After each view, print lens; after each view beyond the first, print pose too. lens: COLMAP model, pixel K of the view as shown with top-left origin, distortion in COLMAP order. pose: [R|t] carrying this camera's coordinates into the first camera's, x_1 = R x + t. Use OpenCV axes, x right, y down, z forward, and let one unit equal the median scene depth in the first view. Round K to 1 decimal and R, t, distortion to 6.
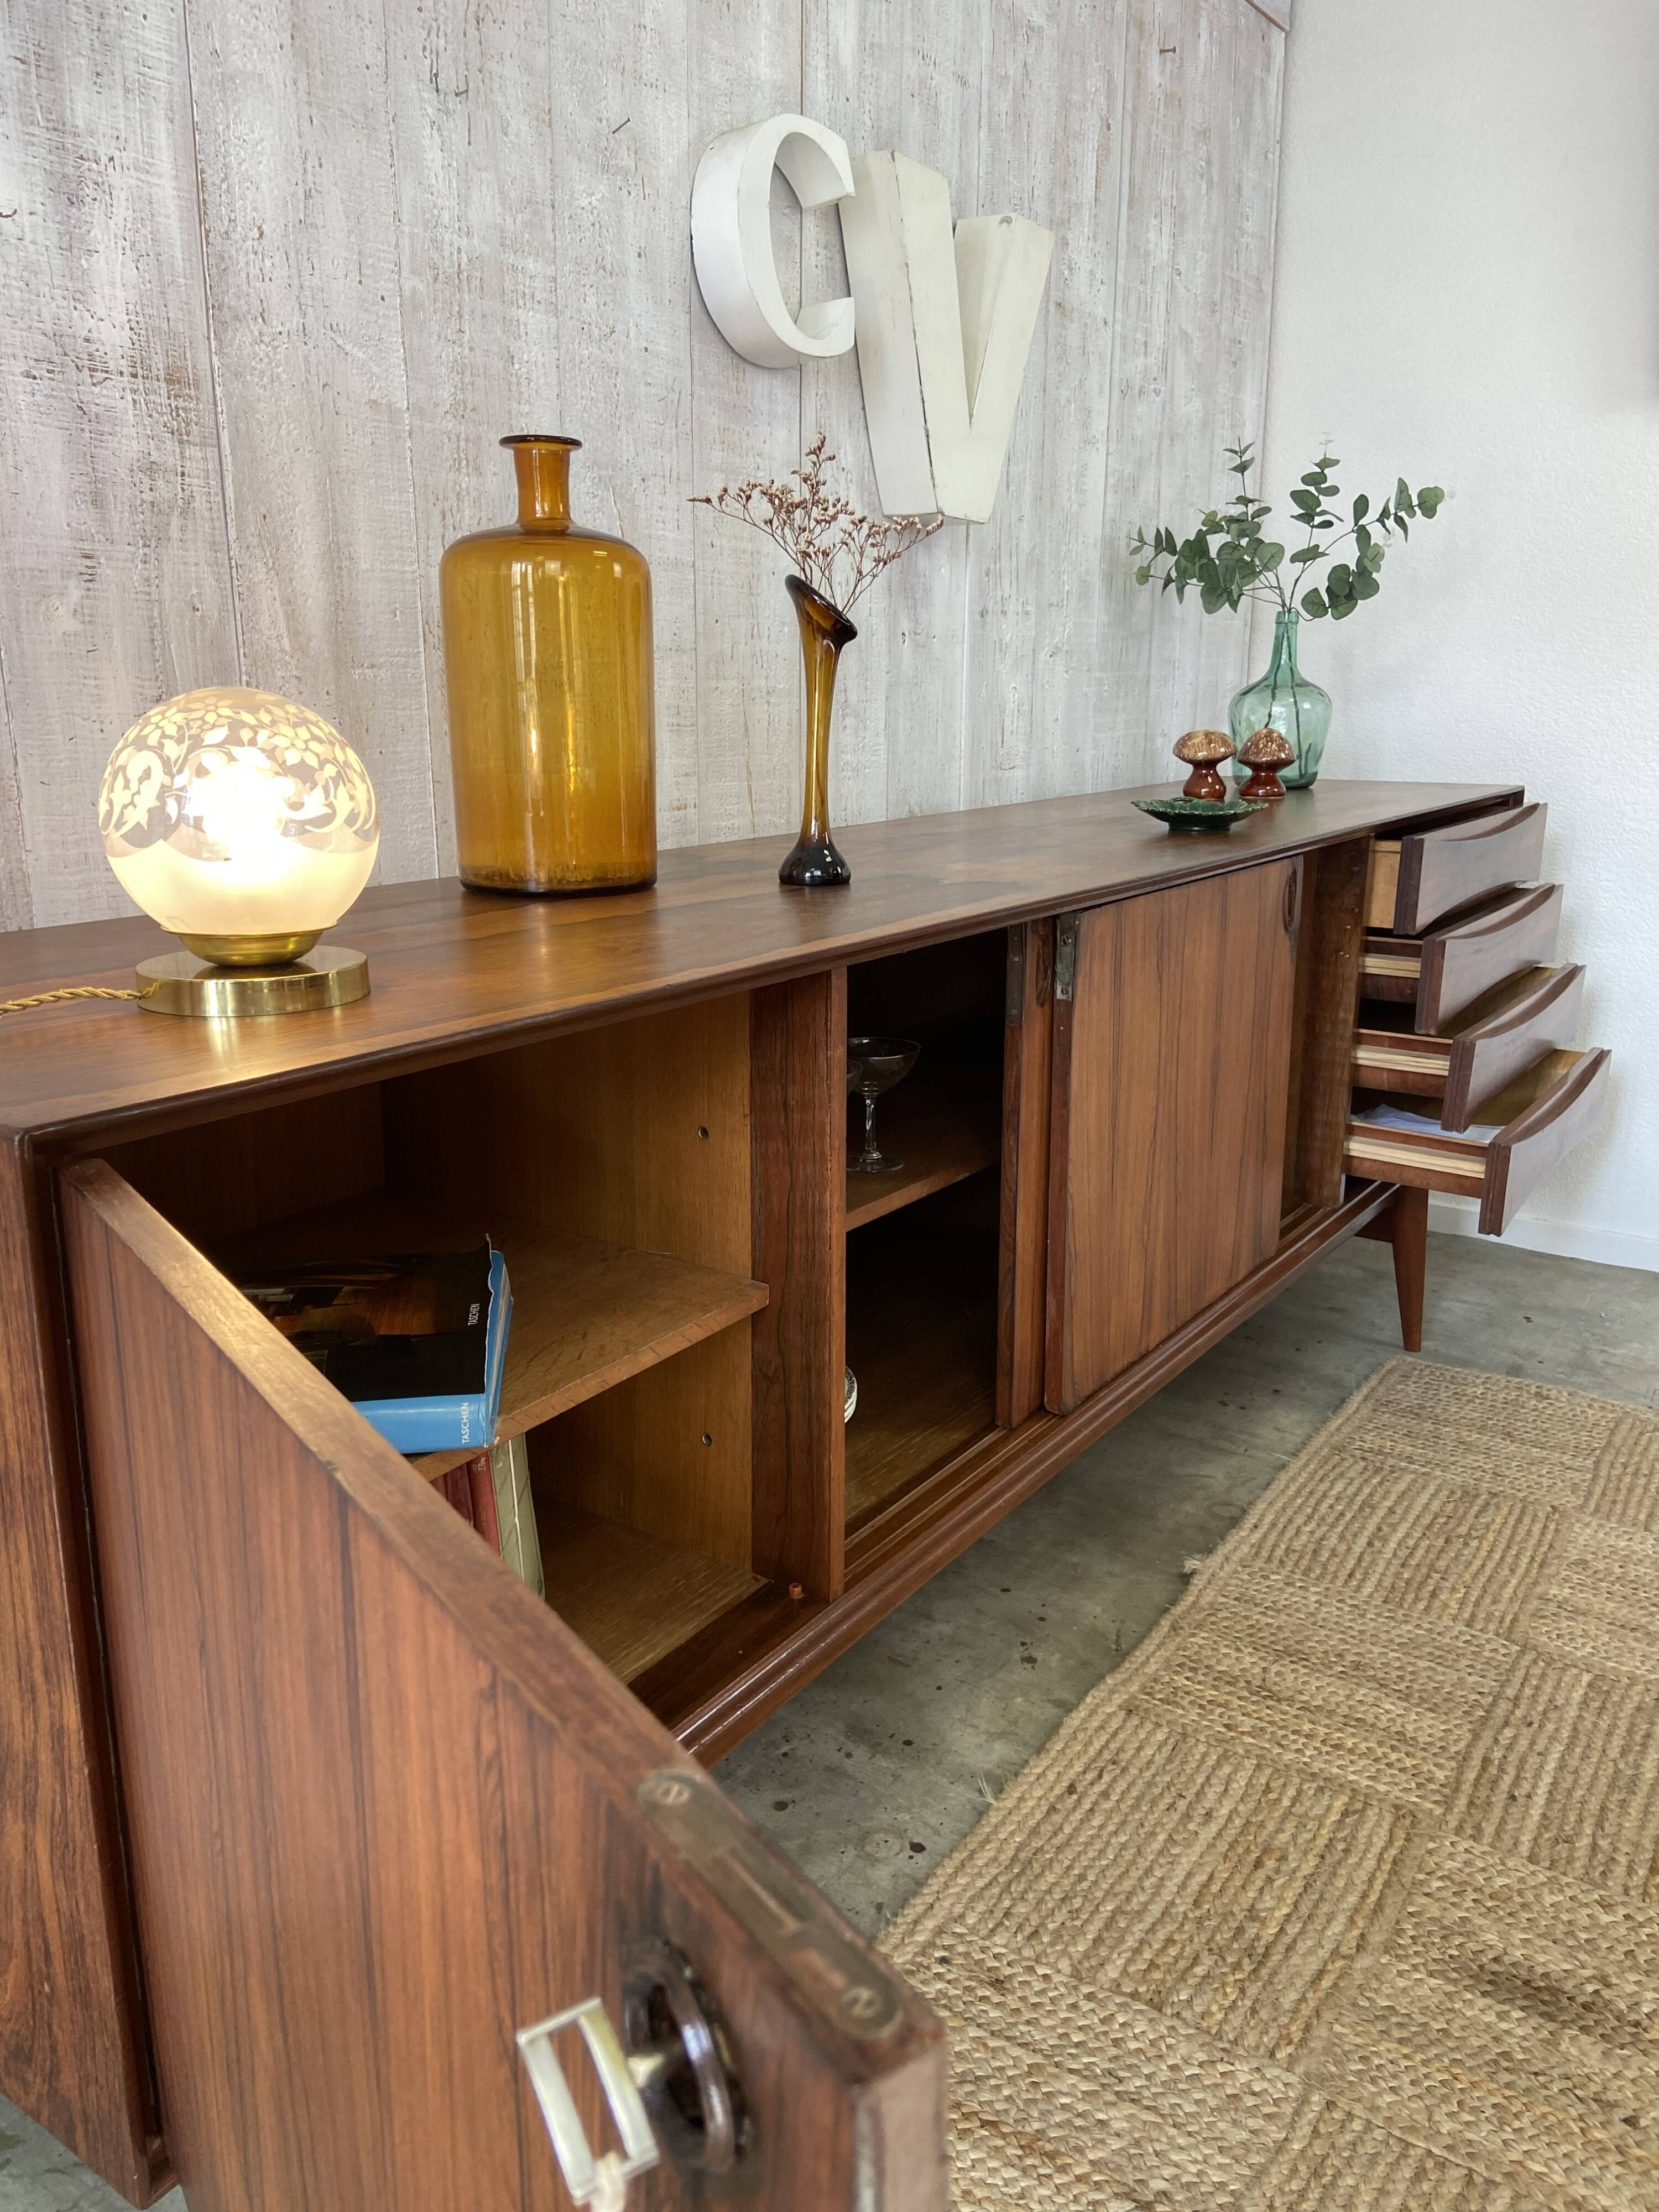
lens RADIAL K [[1661.9, 0, 824.0], [0, 1661.9, 1087.6], [0, 0, 1]] dist [0.140706, -0.182315]
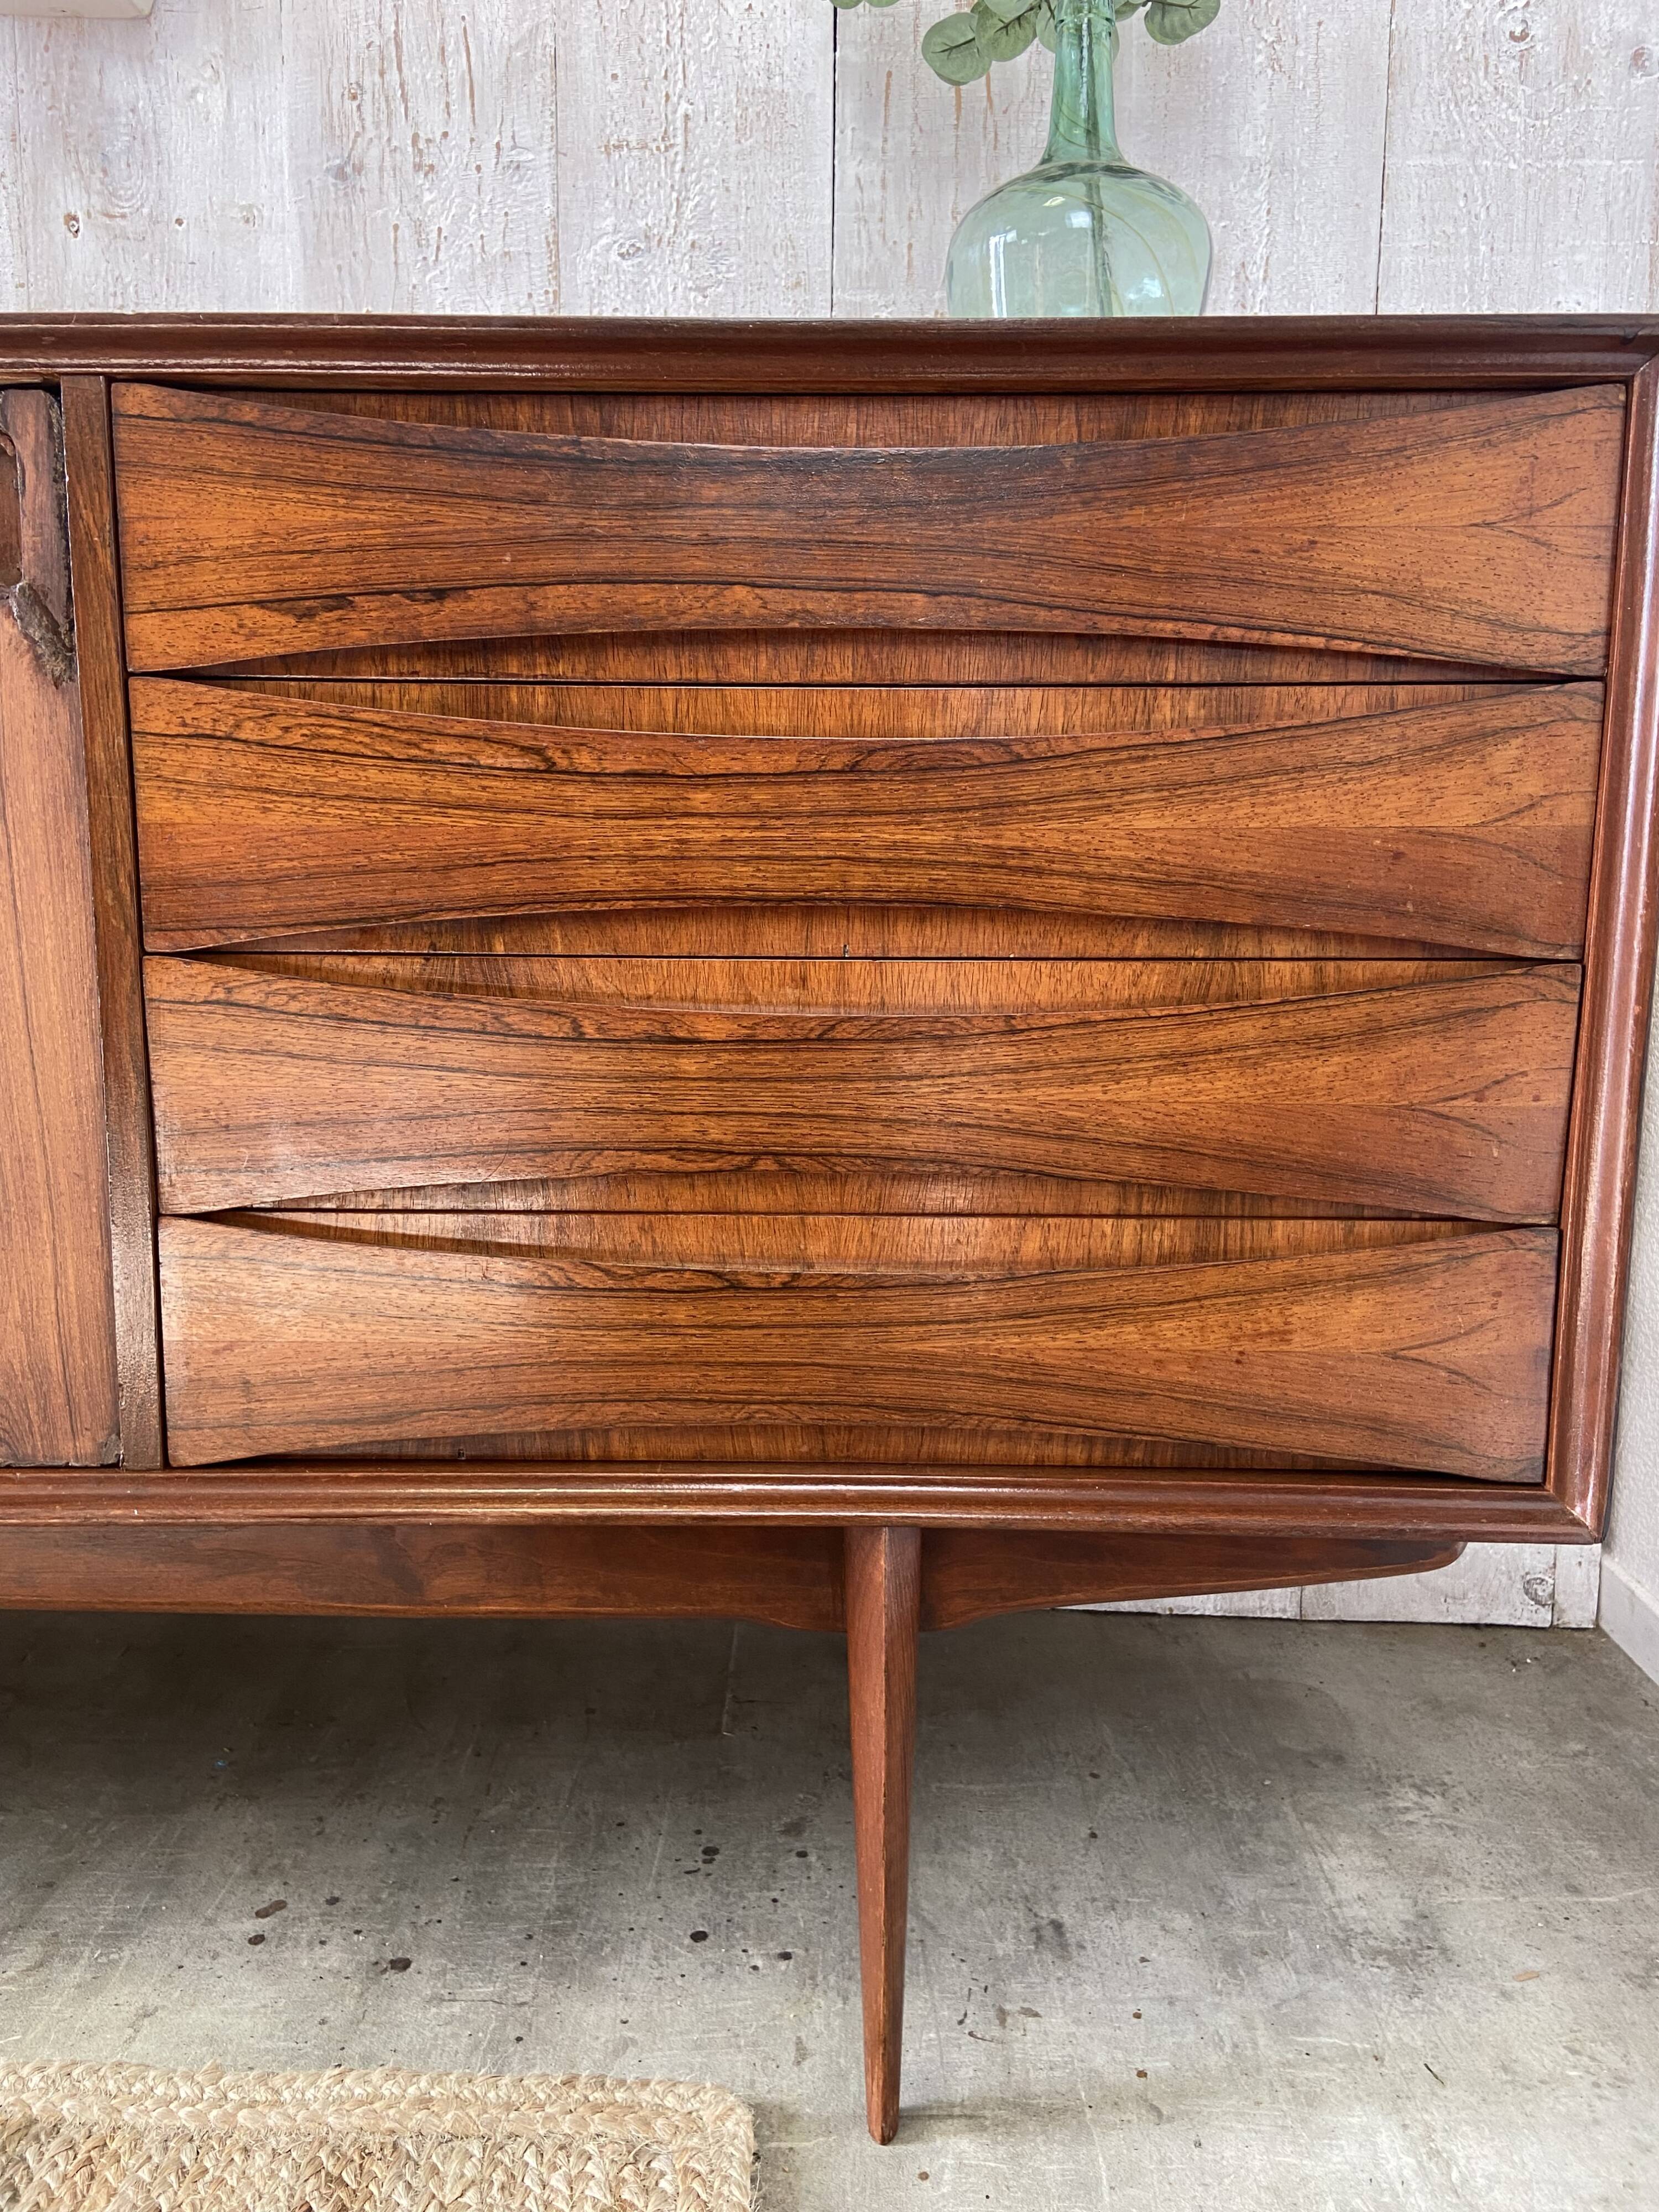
lens RADIAL K [[1664.0, 0, 827.0], [0, 1664.0, 1084.4], [0, 0, 1]] dist [0.136181, -0.183030]
pose [[0.556408, 0.124982, -0.821456, 0.986673], [-0.207753, 0.978148, 0.008101, -0.061860], [0.804518, 0.166153, 0.570214, 1.317921]]
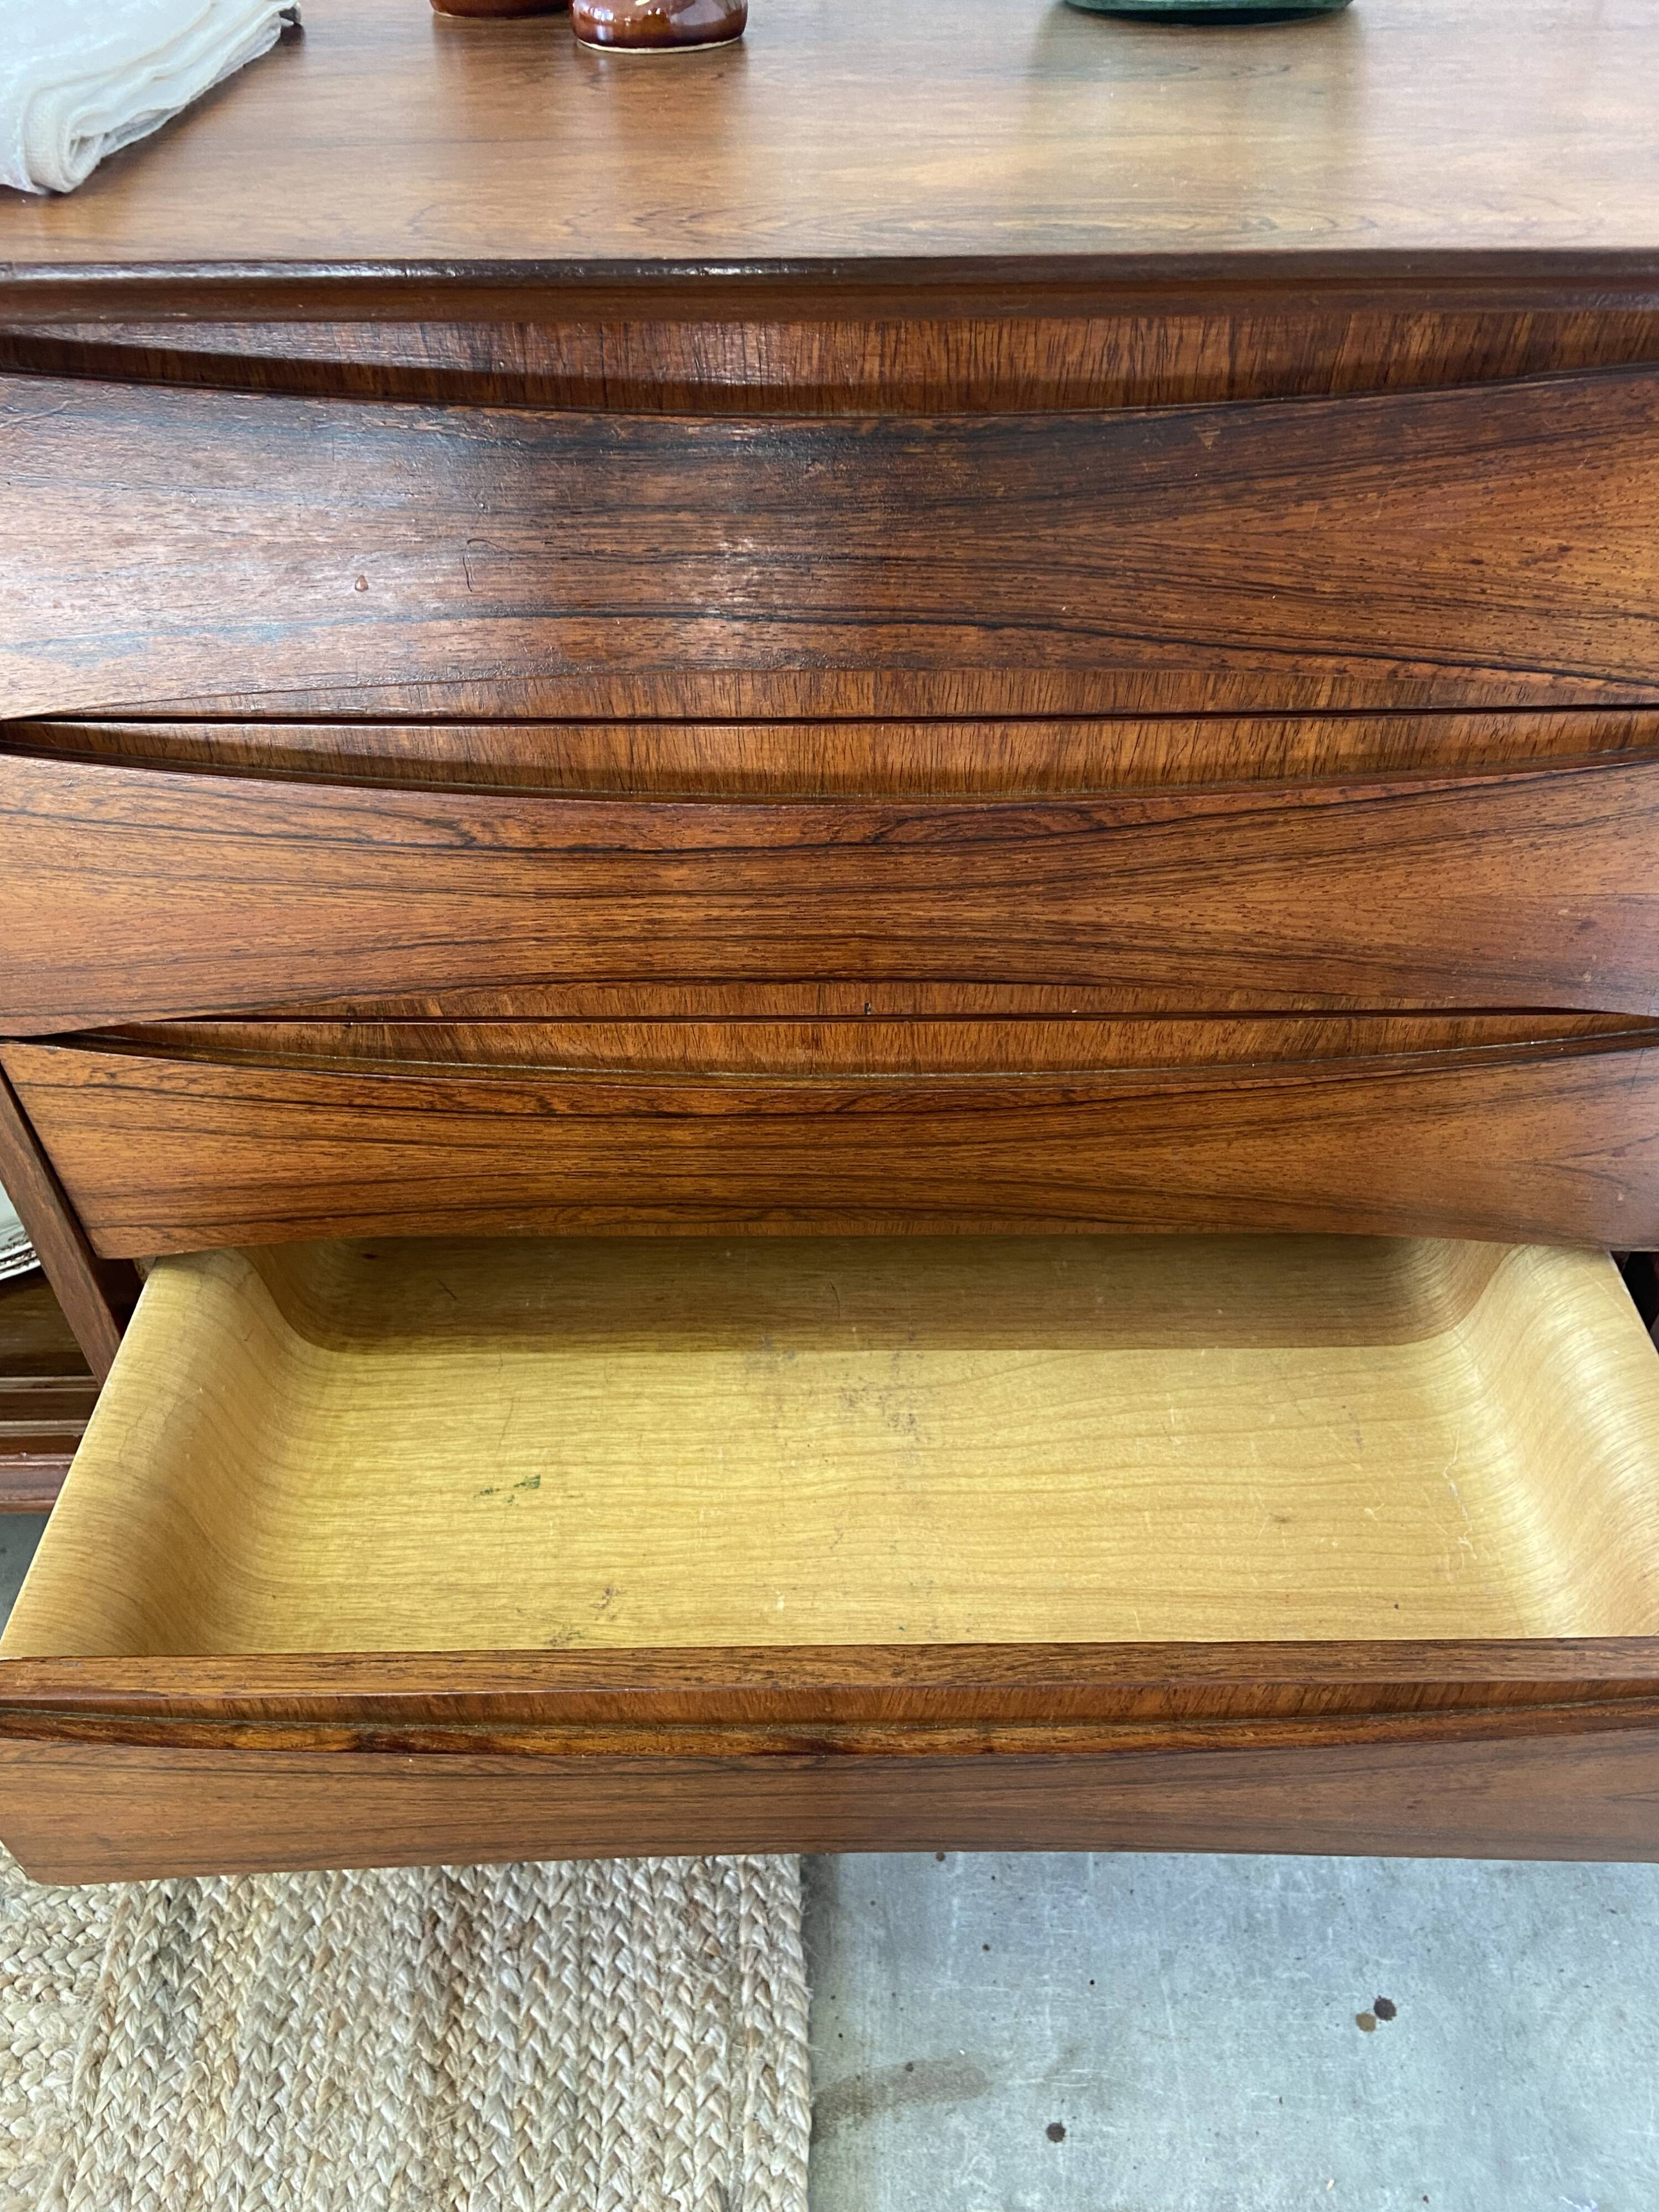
lens RADIAL K [[1659.1, 0, 839.6], [0, 1659.1, 1104.2], [0, 0, 1]] dist [0.138456, -0.177186]
pose [[0.567096, 0.547614, -0.615241, 0.826987], [-0.188651, 0.813468, 0.550164, -0.301922], [0.801756, -0.195930, 0.564622, 1.365373]]
